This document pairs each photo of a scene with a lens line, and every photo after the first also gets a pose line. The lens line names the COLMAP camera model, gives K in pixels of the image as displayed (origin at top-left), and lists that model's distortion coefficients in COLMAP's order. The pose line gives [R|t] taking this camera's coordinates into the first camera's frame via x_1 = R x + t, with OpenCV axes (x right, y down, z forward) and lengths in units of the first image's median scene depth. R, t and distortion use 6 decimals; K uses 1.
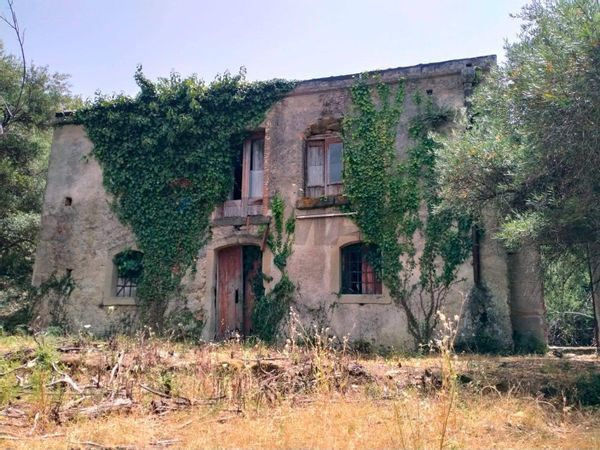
lens RADIAL K [[475.8, 0, 300.0], [0, 475.8, 225.0], [0, 0, 1]] dist [0.054152, -0.075559]
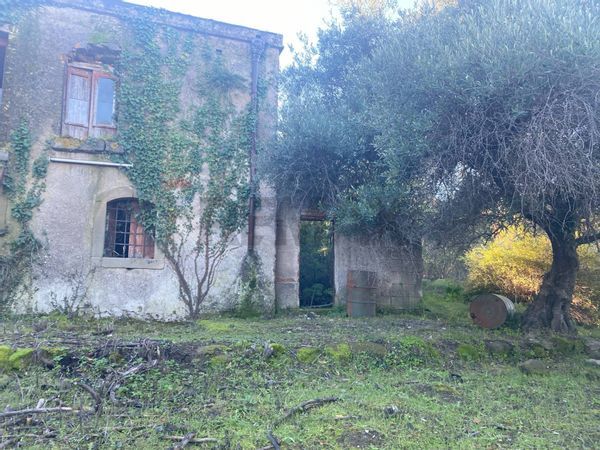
lens RADIAL K [[475.8, 0, 300.0], [0, 475.8, 225.0], [0, 0, 1]] dist [0.054152, -0.075559]
pose [[0.797614, 0.080136, 0.597821, -0.145416], [-0.126262, 0.991359, 0.035570, 0.012286], [-0.589804, -0.103853, 0.800840, 0.097436]]
